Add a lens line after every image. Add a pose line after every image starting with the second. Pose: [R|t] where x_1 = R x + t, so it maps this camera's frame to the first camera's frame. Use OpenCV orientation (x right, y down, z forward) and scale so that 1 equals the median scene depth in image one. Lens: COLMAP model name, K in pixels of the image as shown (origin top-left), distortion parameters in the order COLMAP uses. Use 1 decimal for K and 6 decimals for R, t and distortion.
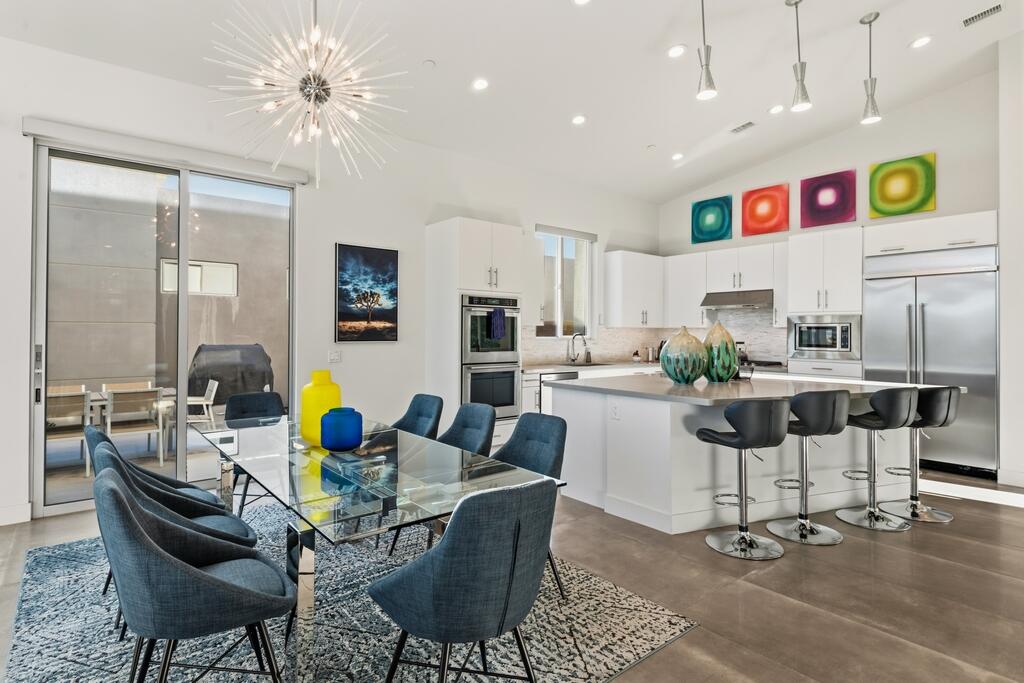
lens RADIAL K [[526.2, 0, 509.2], [0, 526.2, 334.9], [0, 0, 1]] dist [0.000115, -0.000507]
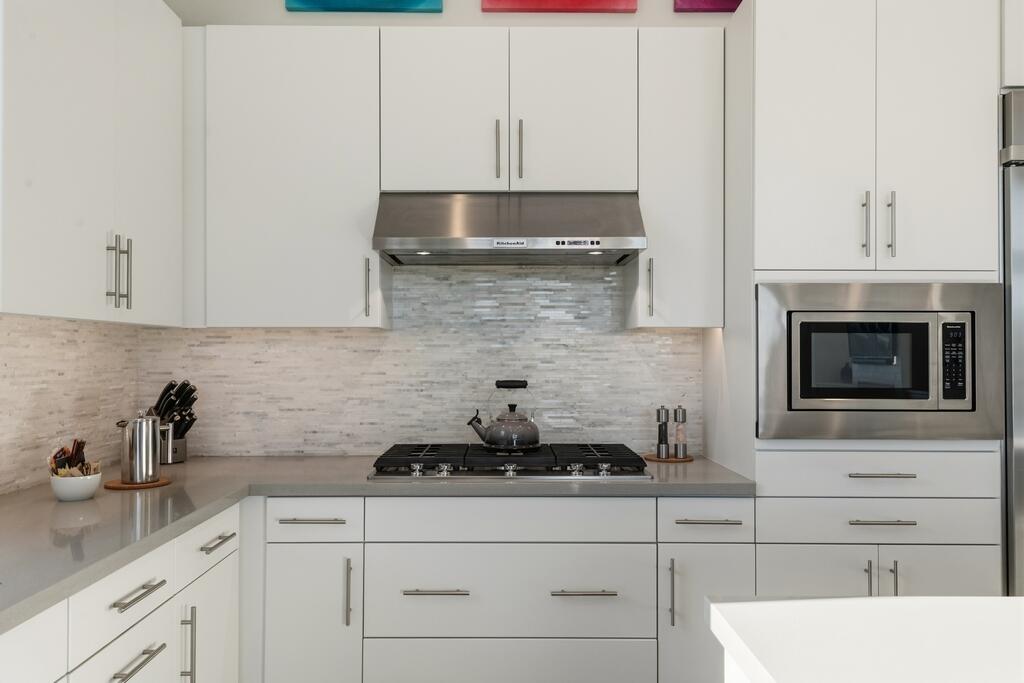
lens RADIAL K [[765.5, 0, 512.0], [0, 765.5, 341.5], [0, 0, 1]] dist [-0.000633, 0.000203]
pose [[0.612421, 0.002546, 0.790528, 0.139511], [0.006323, 0.999947, -0.008119, -0.003947], [-0.790506, 0.009971, 0.612373, 0.822715]]
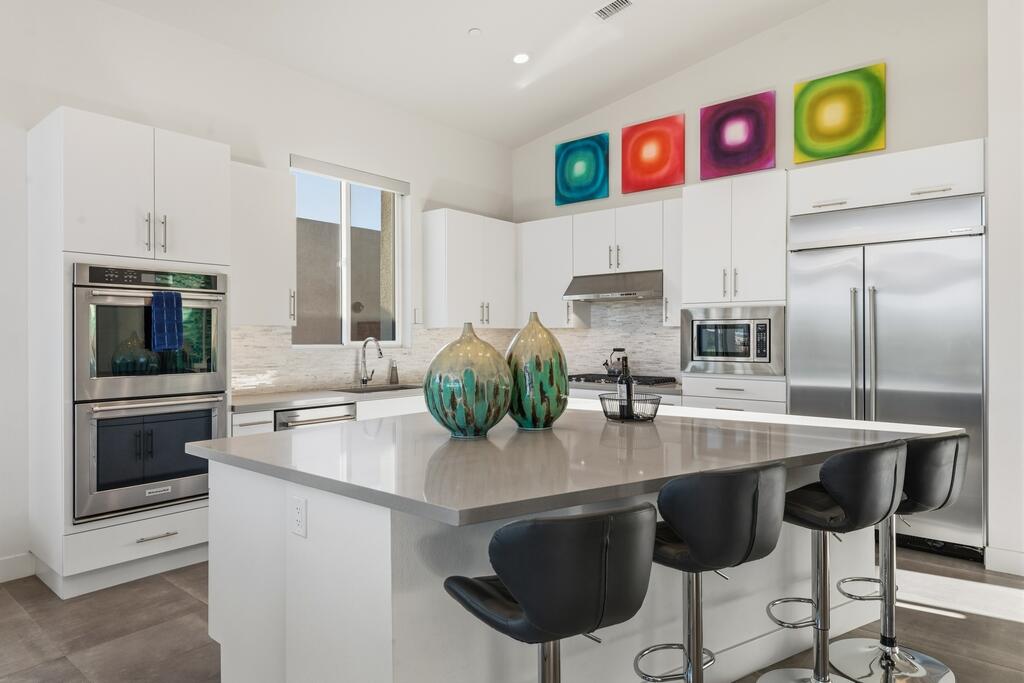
lens RADIAL K [[620.8, 0, 512.0], [0, 620.8, 341.5], [0, 0, 1]] dist [0.022476, 0.000493]
pose [[0.980470, -0.009206, 0.196454, 0.159754], [0.008216, 0.999949, 0.005855, -0.001609], [-0.196498, -0.004127, 0.980496, 0.265773]]
